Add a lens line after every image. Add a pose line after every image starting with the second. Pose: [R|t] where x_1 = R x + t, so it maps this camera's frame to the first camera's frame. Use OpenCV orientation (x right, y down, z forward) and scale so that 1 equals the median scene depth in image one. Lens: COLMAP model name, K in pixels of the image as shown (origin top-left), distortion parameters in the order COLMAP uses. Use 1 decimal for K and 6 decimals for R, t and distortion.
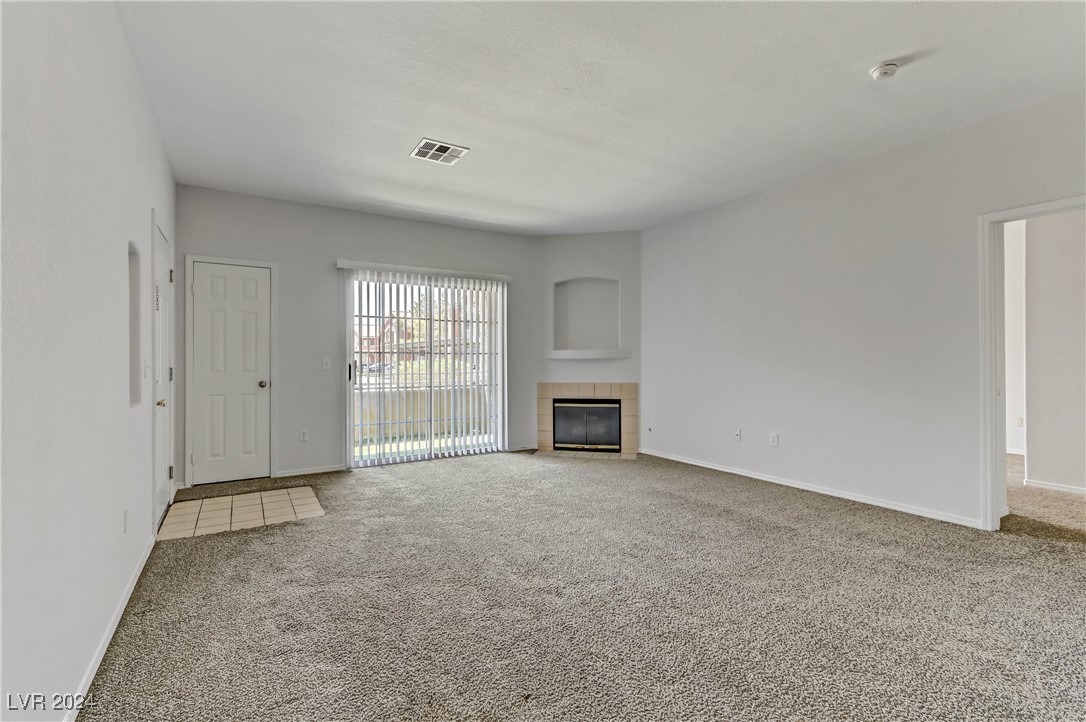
lens RADIAL K [[492.3, 0, 524.4], [0, 492.3, 360.3], [0, 0, 1]] dist [-0.012268, 0.001731]
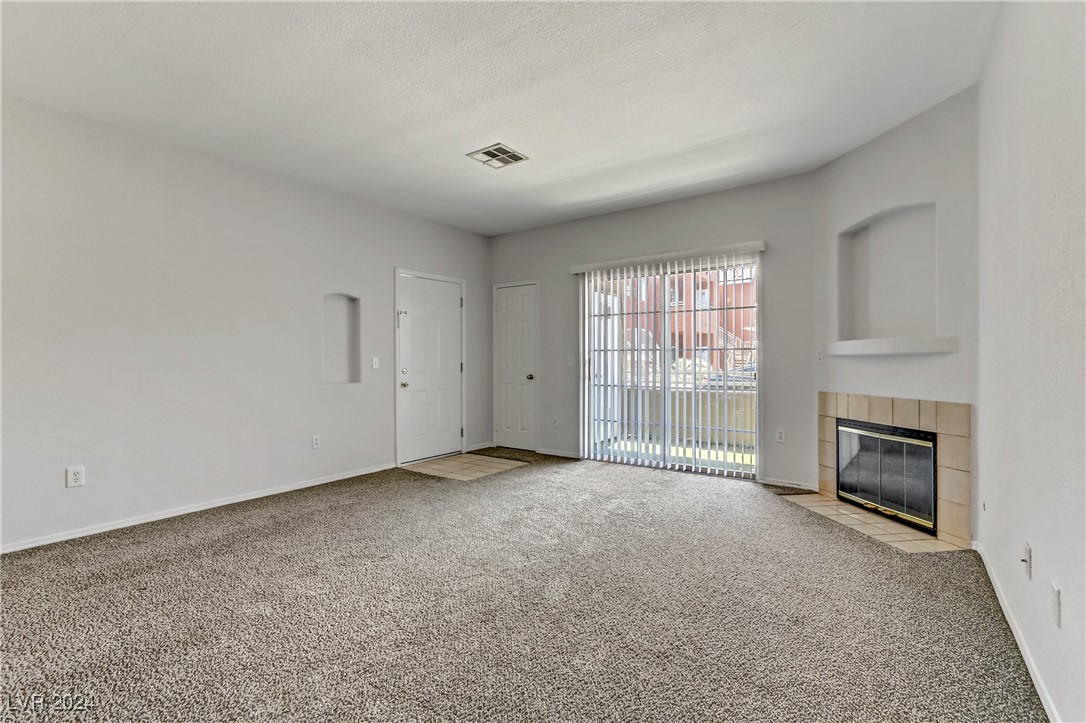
lens RADIAL K [[492.3, 0, 561.6], [0, 492.3, 367.3], [0, 0, 1]] dist [-0.012268, 0.001731]
pose [[0.395285, 0.015925, -0.918421, 0.599740], [0.001407, 0.999838, 0.017942, 0.001143], [0.918558, -0.008385, 0.395198, 0.518416]]
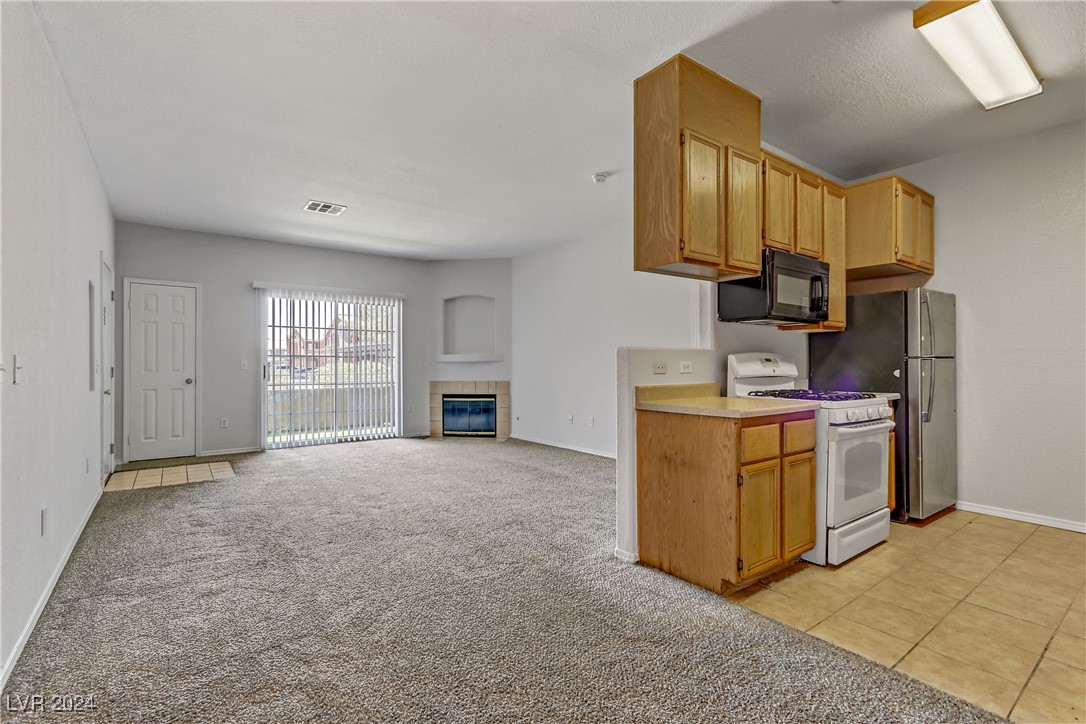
lens RADIAL K [[492.3, 0, 523.4], [0, 492.3, 364.9], [0, 0, 1]] dist [-0.012268, 0.001731]
pose [[0.995494, 0.001337, 0.094815, 0.172489], [-0.001367, 0.999999, 0.000249, 0.005740], [-0.094814, -0.000378, 0.995495, -0.282732]]
